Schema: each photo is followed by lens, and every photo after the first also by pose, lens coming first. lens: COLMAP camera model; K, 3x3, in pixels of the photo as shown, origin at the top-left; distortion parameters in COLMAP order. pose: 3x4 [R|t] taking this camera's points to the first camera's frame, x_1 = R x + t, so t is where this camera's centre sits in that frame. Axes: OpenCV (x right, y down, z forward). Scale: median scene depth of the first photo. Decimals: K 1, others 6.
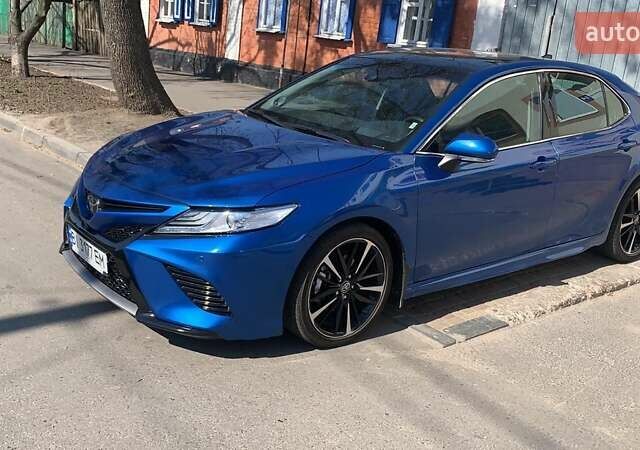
lens RADIAL K [[704.6, 0, 318.3], [0, 704.6, 225.8], [0, 0, 1]] dist [0.103135, 0.000000]
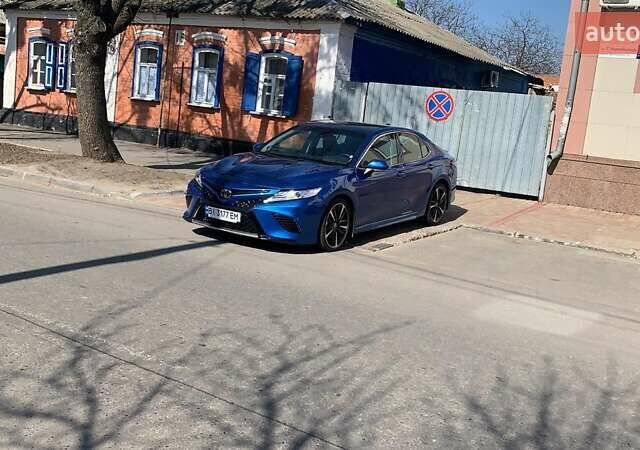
lens RADIAL K [[704.6, 0, 320.0], [0, 704.6, 221.8], [0, 0, 1]] dist [0.103135, 0.000000]
pose [[0.950541, -0.046909, 0.307036, -0.178935], [0.072317, 0.994787, -0.071900, 0.059536], [-0.302063, 0.090548, 0.948978, -0.293061]]
